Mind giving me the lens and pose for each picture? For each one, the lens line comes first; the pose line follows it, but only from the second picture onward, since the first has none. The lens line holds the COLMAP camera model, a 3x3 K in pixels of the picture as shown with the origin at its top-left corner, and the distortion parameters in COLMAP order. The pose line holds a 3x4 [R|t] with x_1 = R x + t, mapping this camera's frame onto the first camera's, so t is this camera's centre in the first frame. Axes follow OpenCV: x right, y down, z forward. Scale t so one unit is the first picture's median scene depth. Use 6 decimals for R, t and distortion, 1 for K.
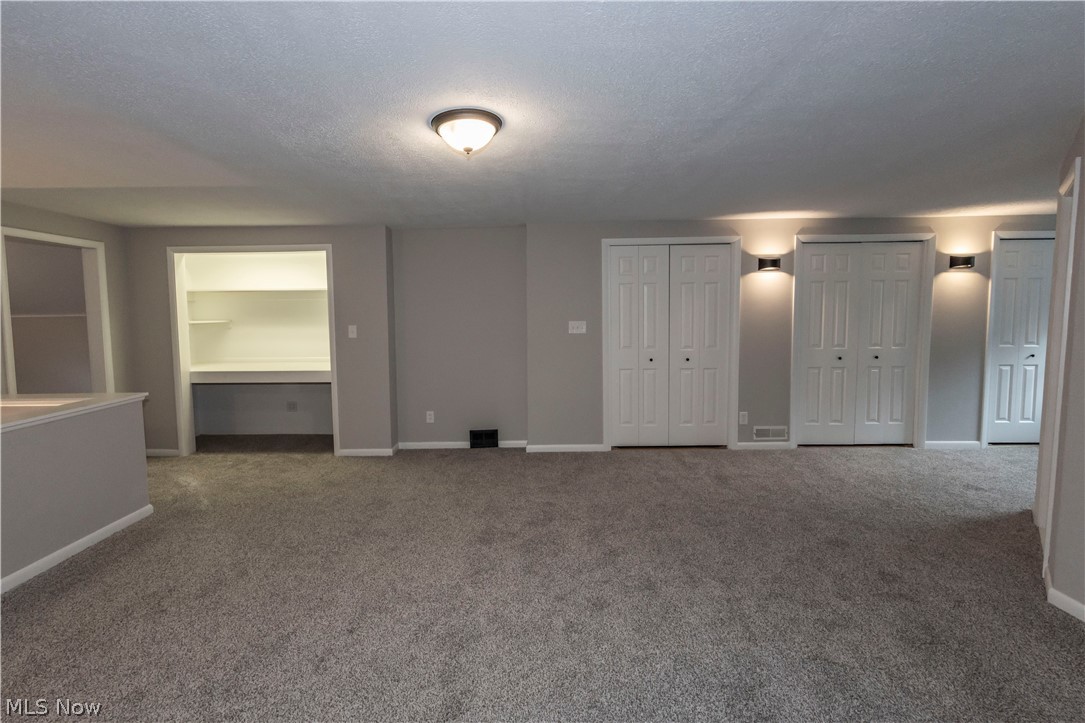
lens RADIAL K [[470.7, 0, 540.1], [0, 470.7, 347.3], [0, 0, 1]] dist [-0.001053, 0.000054]
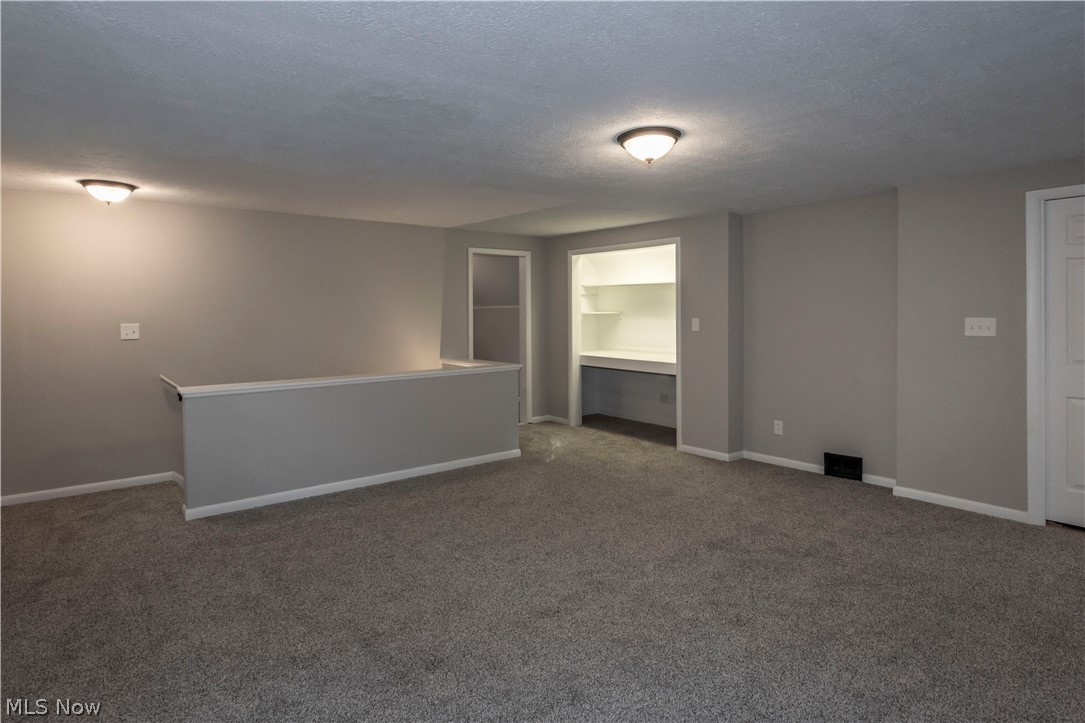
lens RADIAL K [[617.9, 0, 545.8], [0, 617.9, 328.8], [0, 0, 1]] dist [0.000448, 0.000289]
pose [[0.635305, 0.031009, -0.771639, 0.371250], [-0.056514, 0.998381, -0.006409, 0.000949], [0.770191, 0.047680, 0.636029, -0.044563]]
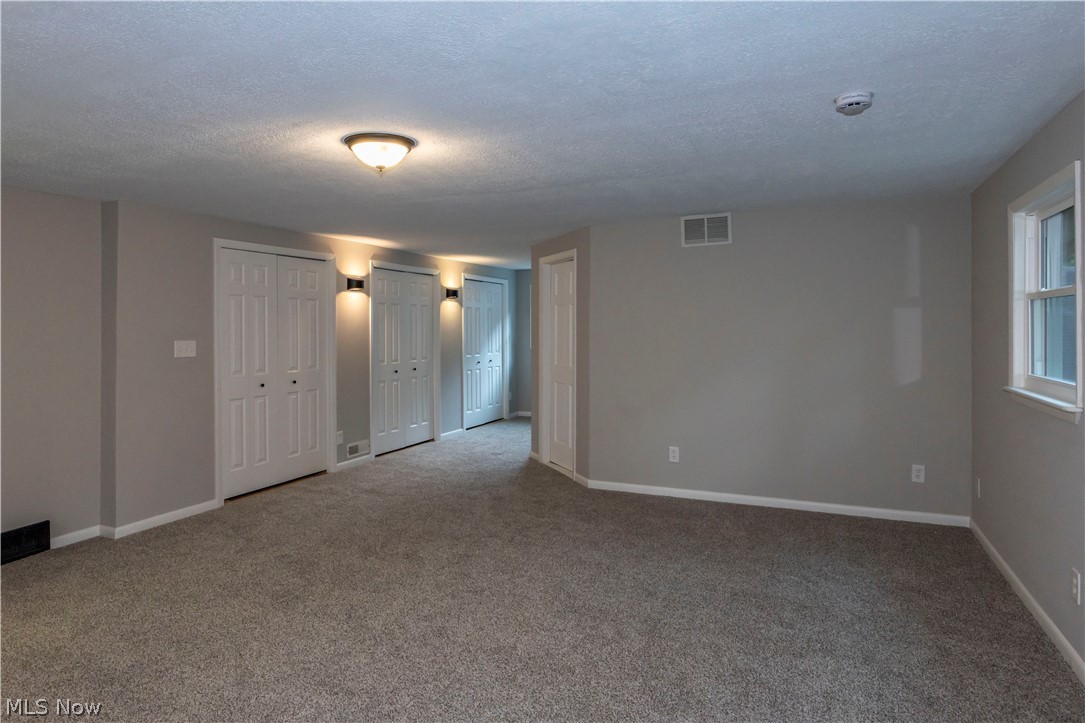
lens RADIAL K [[617.9, 0, 545.8], [0, 617.9, 328.8], [0, 0, 1]] dist [0.000448, 0.000289]
pose [[0.394941, 0.008625, 0.918666, -0.606097], [0.068545, 0.996892, -0.038827, 0.003215], [-0.916146, 0.078304, 0.393123, 0.081439]]
